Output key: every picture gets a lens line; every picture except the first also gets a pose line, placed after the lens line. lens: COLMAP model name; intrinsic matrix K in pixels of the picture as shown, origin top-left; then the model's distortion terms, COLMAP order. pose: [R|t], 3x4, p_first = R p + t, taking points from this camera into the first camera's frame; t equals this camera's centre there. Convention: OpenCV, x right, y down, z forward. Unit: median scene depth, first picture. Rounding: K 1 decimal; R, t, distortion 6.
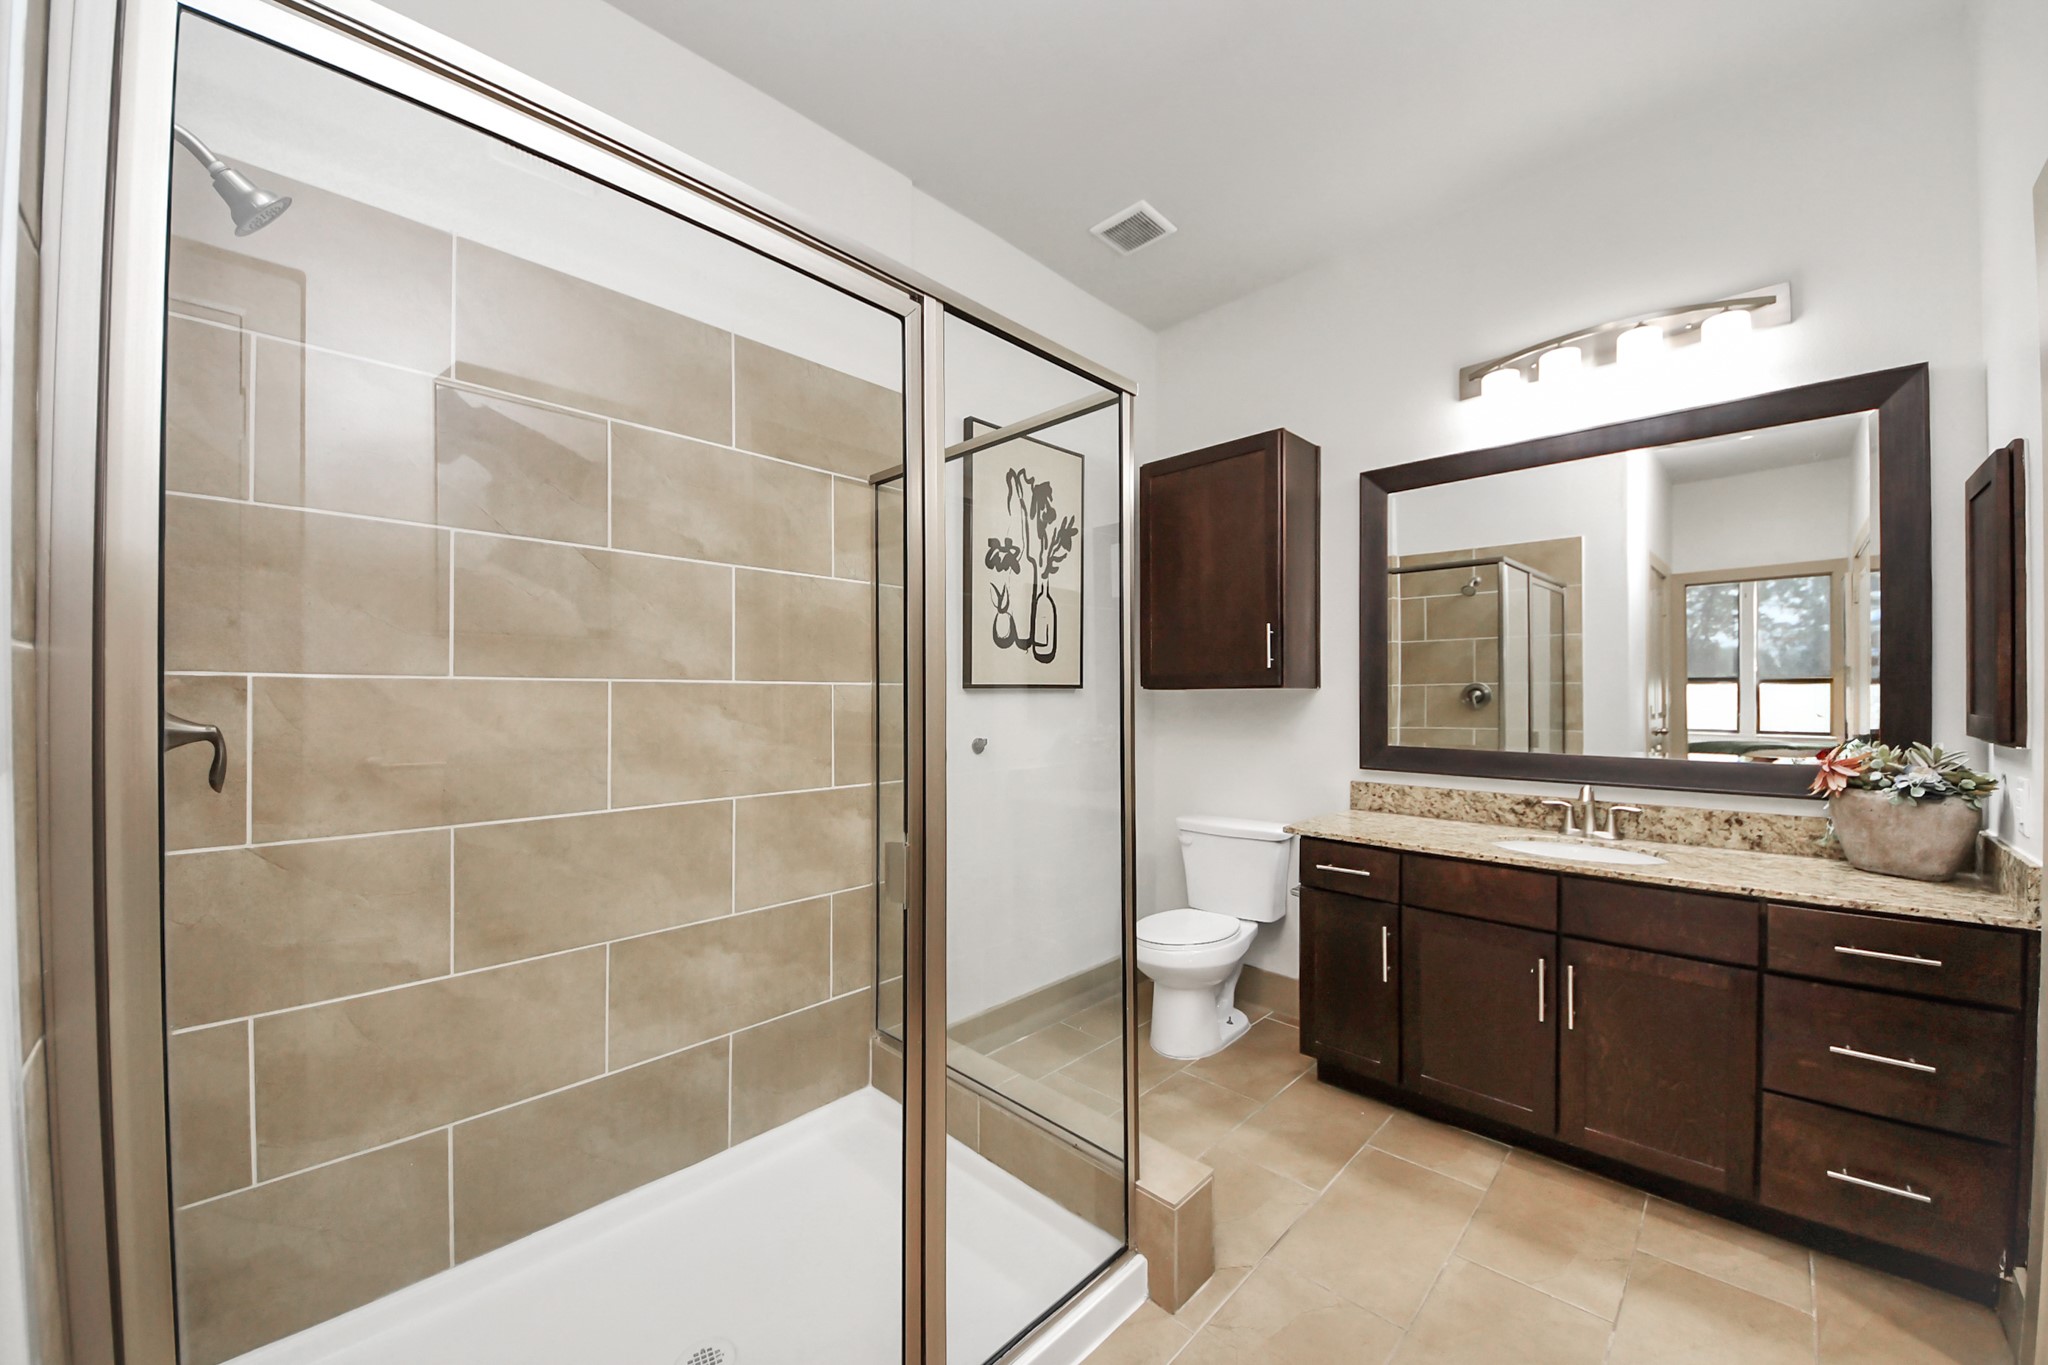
lens RADIAL K [[769.6, 0, 1074.9], [0, 769.6, 696.1], [0, 0, 1]] dist [0.001053, -0.009142]
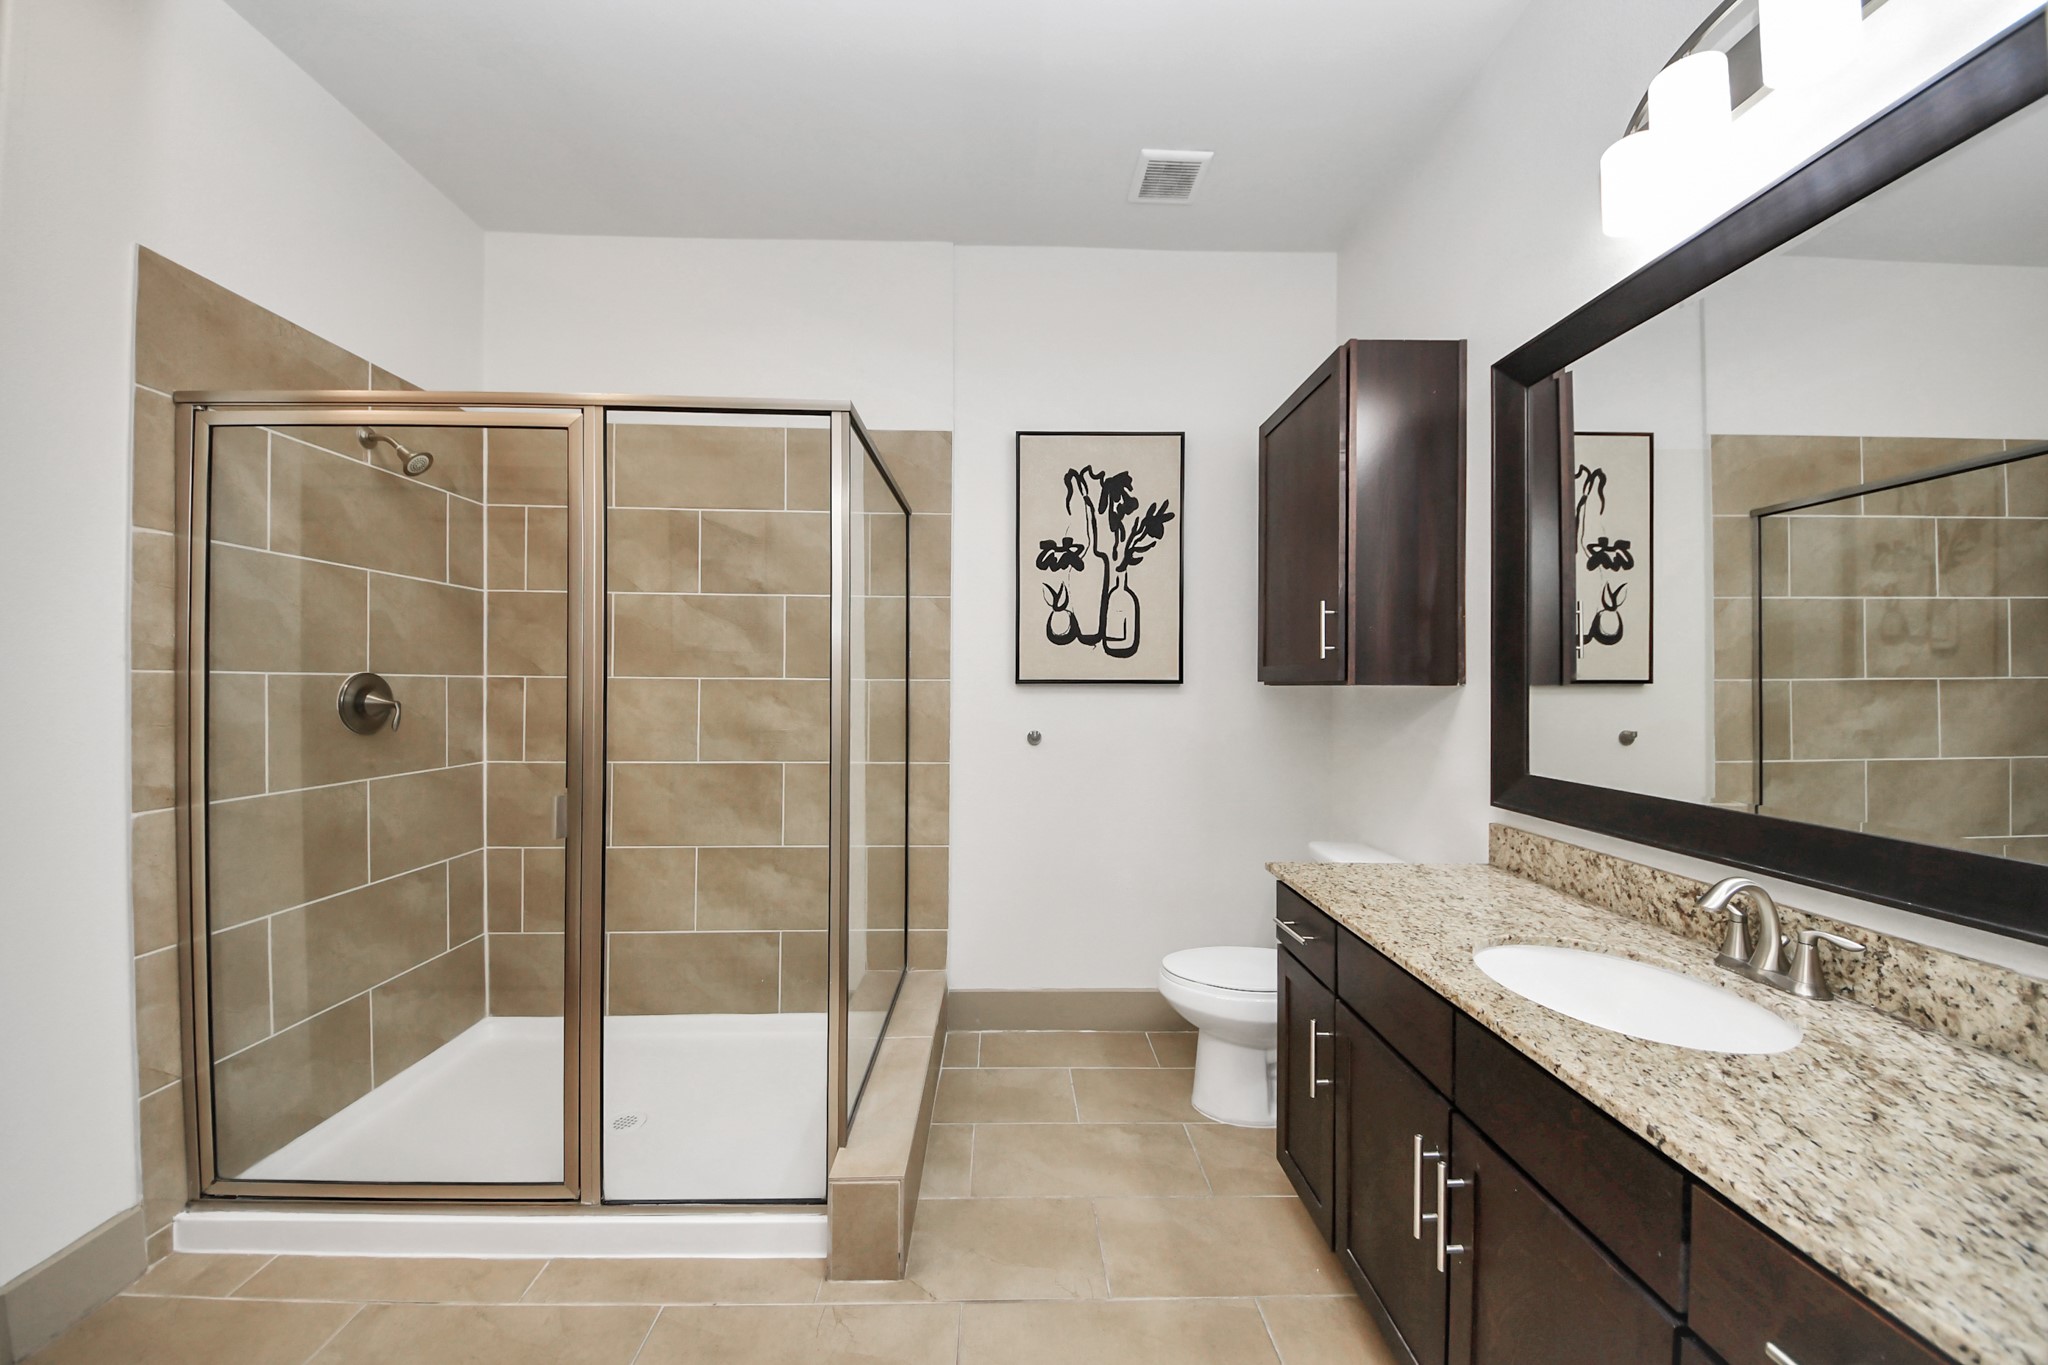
lens RADIAL K [[765.9, 0, 1024.0], [0, 765.9, 682.5], [0, 0, 1]] dist [0.018324, -0.013241]
pose [[0.686807, 0.001676, -0.726837, 0.616295], [-0.008935, 0.999941, -0.006137, -0.005061], [0.726784, 0.010709, 0.686782, 0.257502]]
